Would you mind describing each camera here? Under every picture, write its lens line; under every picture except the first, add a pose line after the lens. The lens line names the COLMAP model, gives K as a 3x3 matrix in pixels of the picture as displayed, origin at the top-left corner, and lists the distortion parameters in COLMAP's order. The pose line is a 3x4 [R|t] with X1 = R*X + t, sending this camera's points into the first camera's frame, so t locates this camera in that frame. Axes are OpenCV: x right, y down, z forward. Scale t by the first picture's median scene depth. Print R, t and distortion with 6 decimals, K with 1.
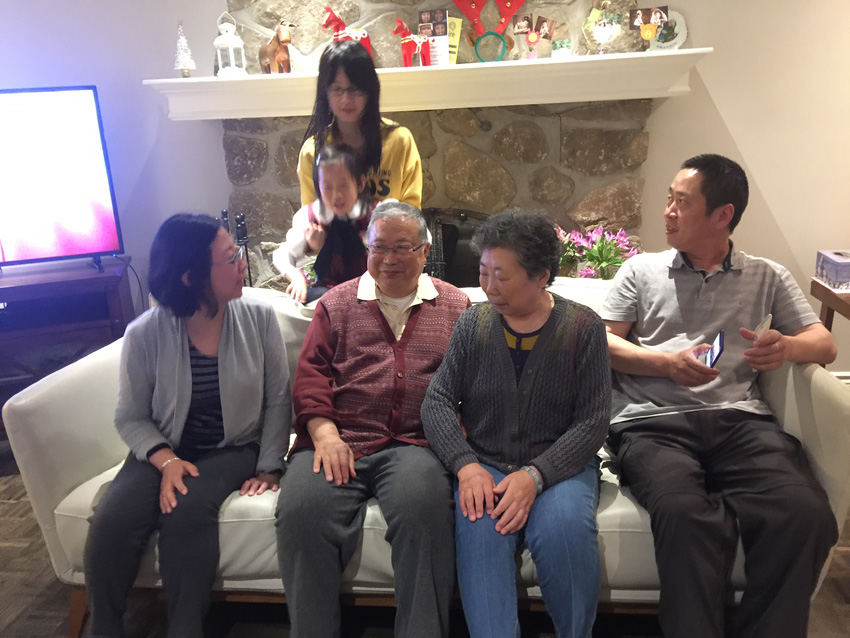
lens RADIAL K [[719.4, 0, 426.7], [0, 719.4, 316.0], [0, 0, 1]] dist [0.099278, -0.159614]
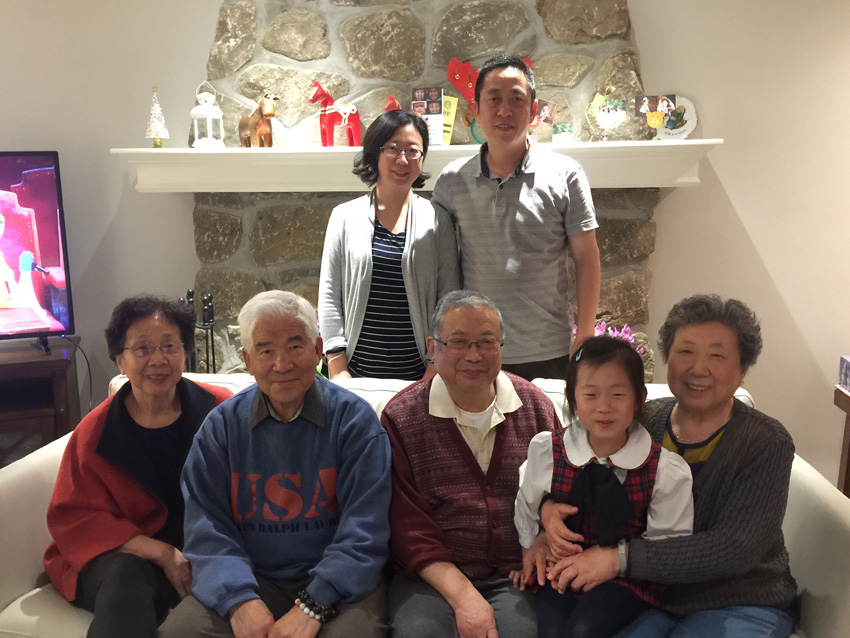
lens RADIAL K [[843.7, 0, 425.0], [0, 843.7, 319.0], [0, 0, 1]] dist [0.103317, -0.187451]
pose [[0.999341, 0.032350, 0.016462, -0.002848], [-0.030490, 0.994228, -0.102868, -0.010181], [-0.019695, 0.102298, 0.994559, -0.058912]]
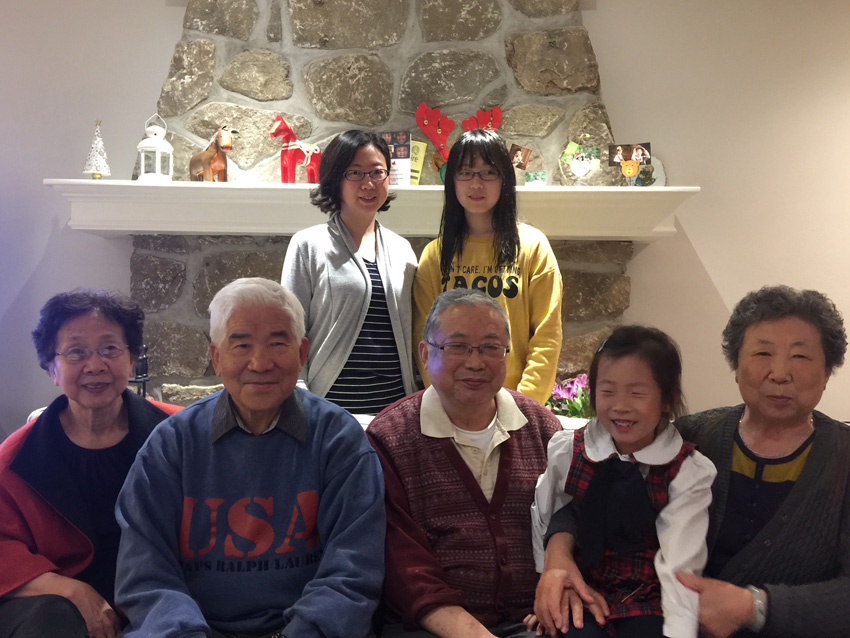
lens RADIAL K [[837.1, 0, 426.8], [0, 837.1, 310.0], [0, 0, 1]] dist [0.101404, -0.174959]
pose [[0.991787, 0.057403, 0.114296, -0.057508], [-0.023720, 0.960677, -0.276652, 0.077440], [-0.125682, 0.271669, 0.954149, 0.060978]]
